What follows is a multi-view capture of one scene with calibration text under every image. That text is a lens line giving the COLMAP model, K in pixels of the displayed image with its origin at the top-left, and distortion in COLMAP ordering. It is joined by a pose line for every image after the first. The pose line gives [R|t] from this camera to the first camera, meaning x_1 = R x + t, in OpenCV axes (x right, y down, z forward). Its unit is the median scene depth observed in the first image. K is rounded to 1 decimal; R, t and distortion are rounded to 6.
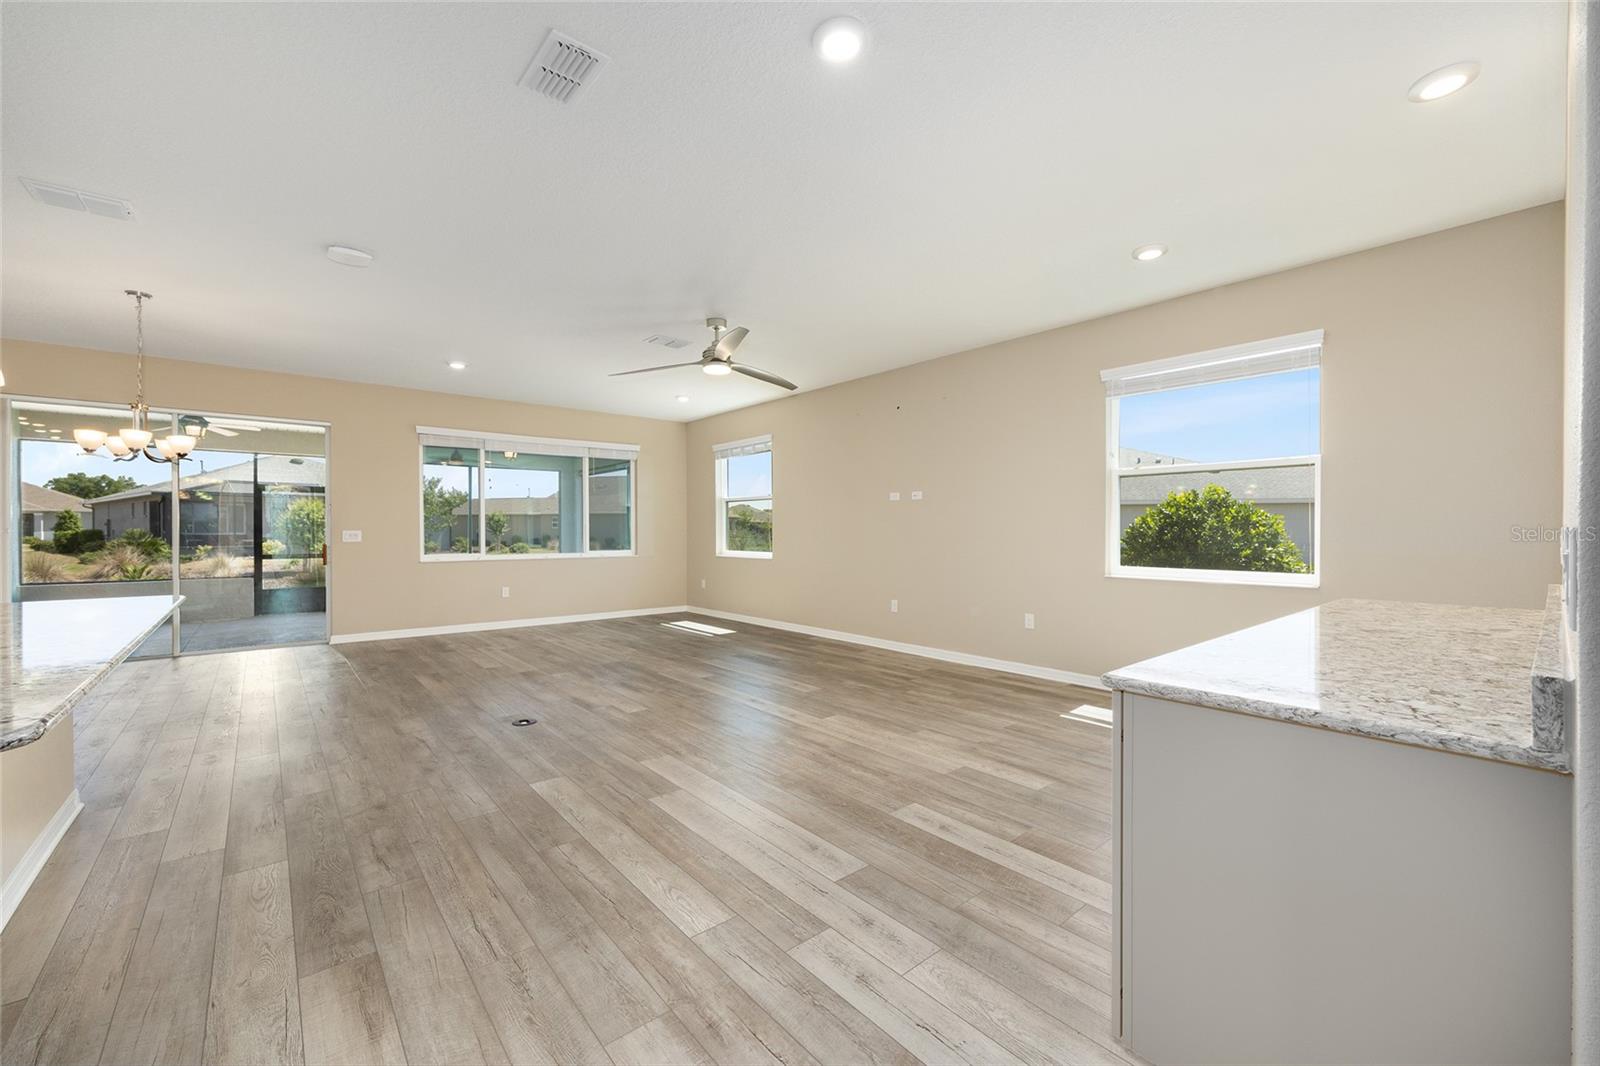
lens RADIAL K [[639.4, 0, 801.0], [0, 639.4, 537.6], [0, 0, 1]] dist [-0.001682, 0.000908]
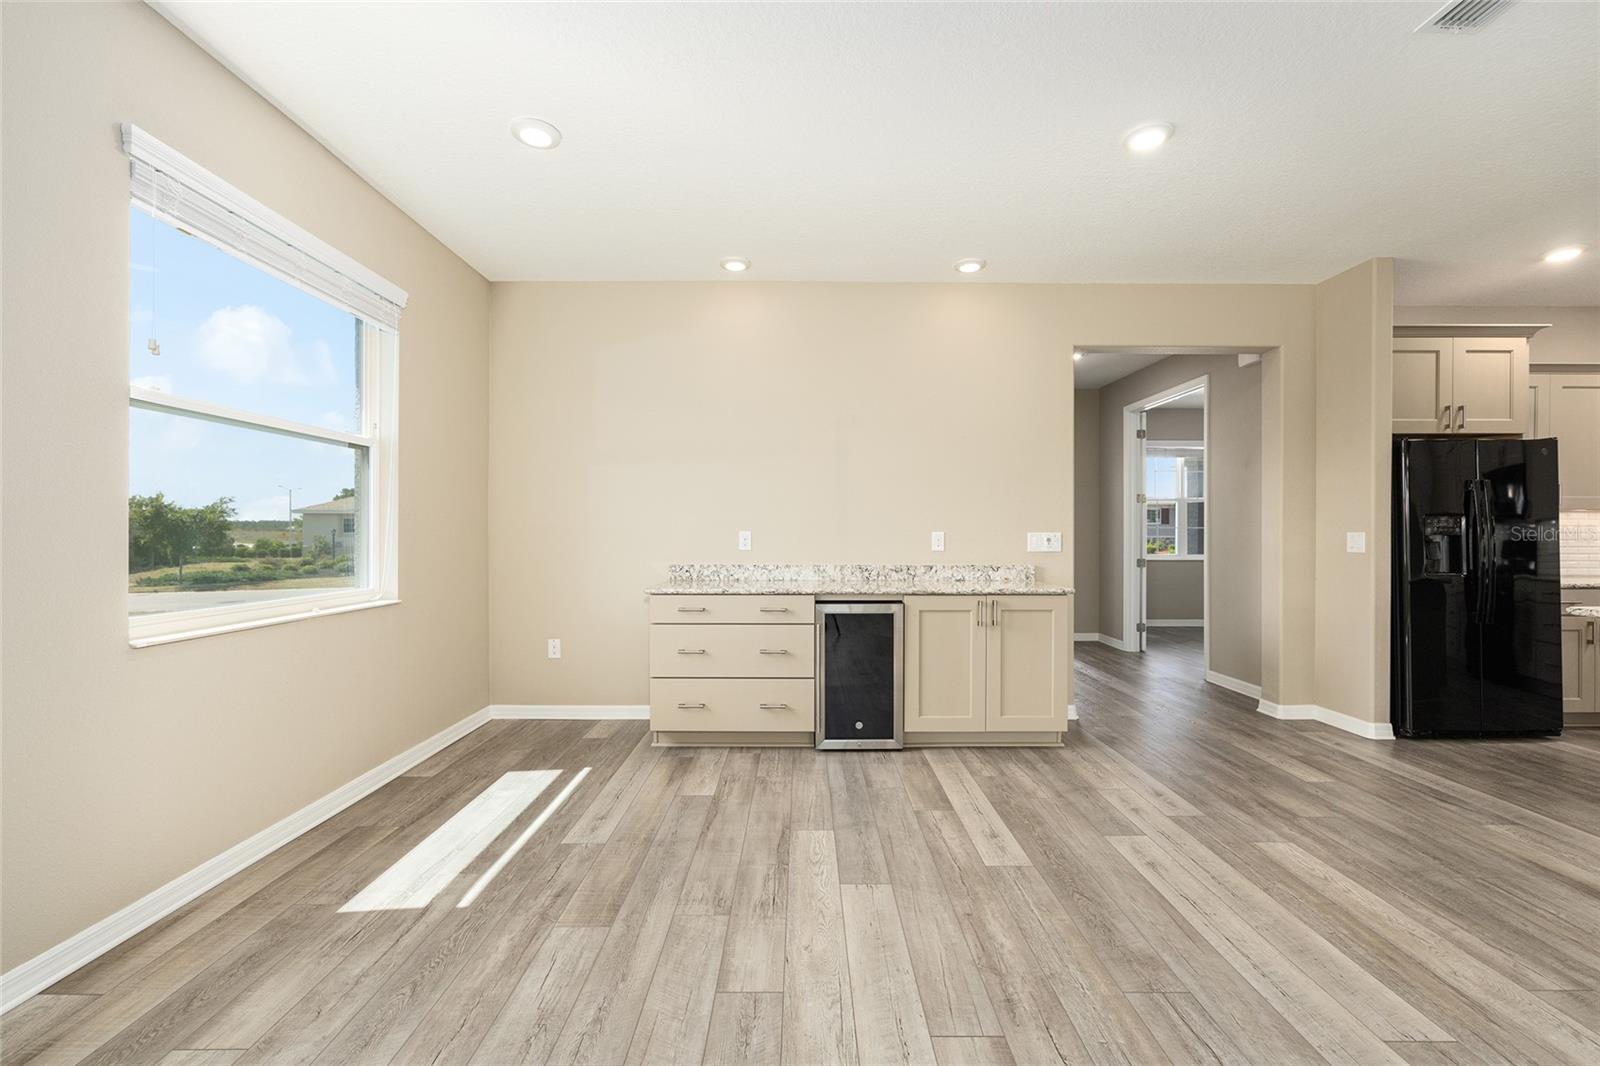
lens RADIAL K [[639.4, 0, 802.5], [0, 639.4, 539.1], [0, 0, 1]] dist [-0.001682, 0.000908]
pose [[-0.764900, -0.005428, 0.644127, -0.111966], [0.006147, 0.999857, 0.015726, -0.012039], [-0.644120, 0.015988, -0.764757, 1.190118]]
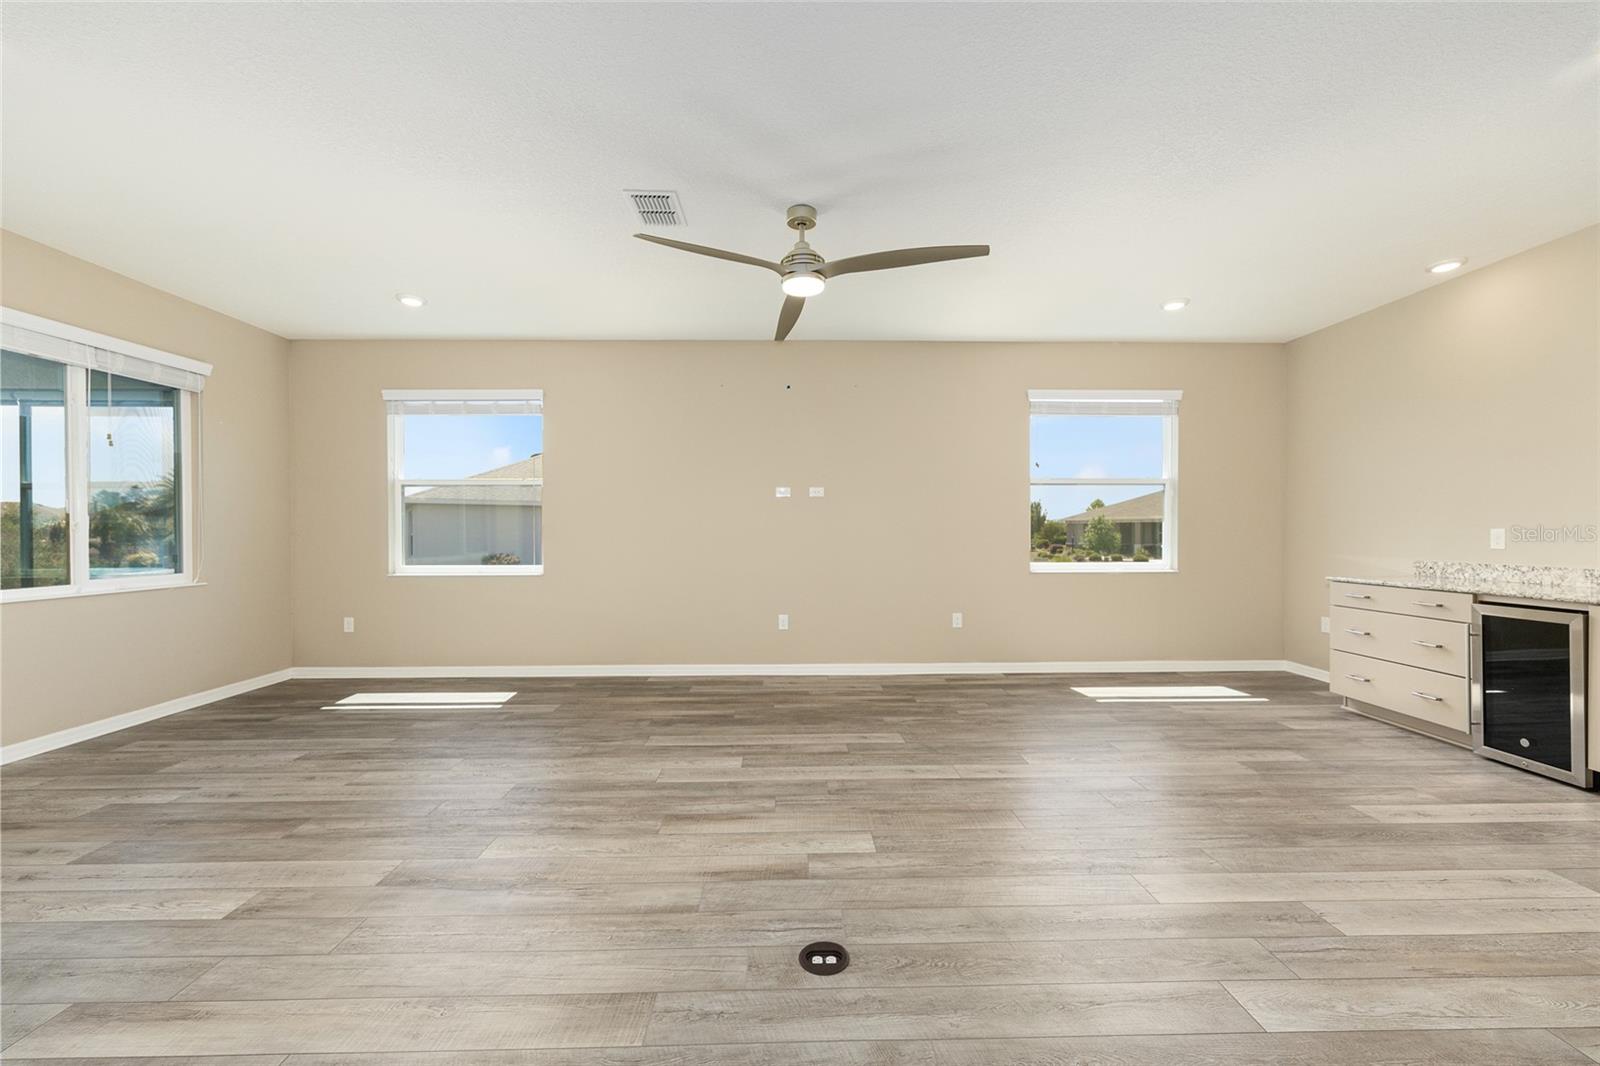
lens RADIAL K [[639.4, 0, 802.5], [0, 639.4, 532.3], [0, 0, 1]] dist [-0.001682, 0.000908]
pose [[0.627196, -0.000482, 0.778861, -0.757441], [0.010028, 0.999922, -0.007457, -0.006992], [-0.778797, 0.012488, 0.627152, 0.694223]]
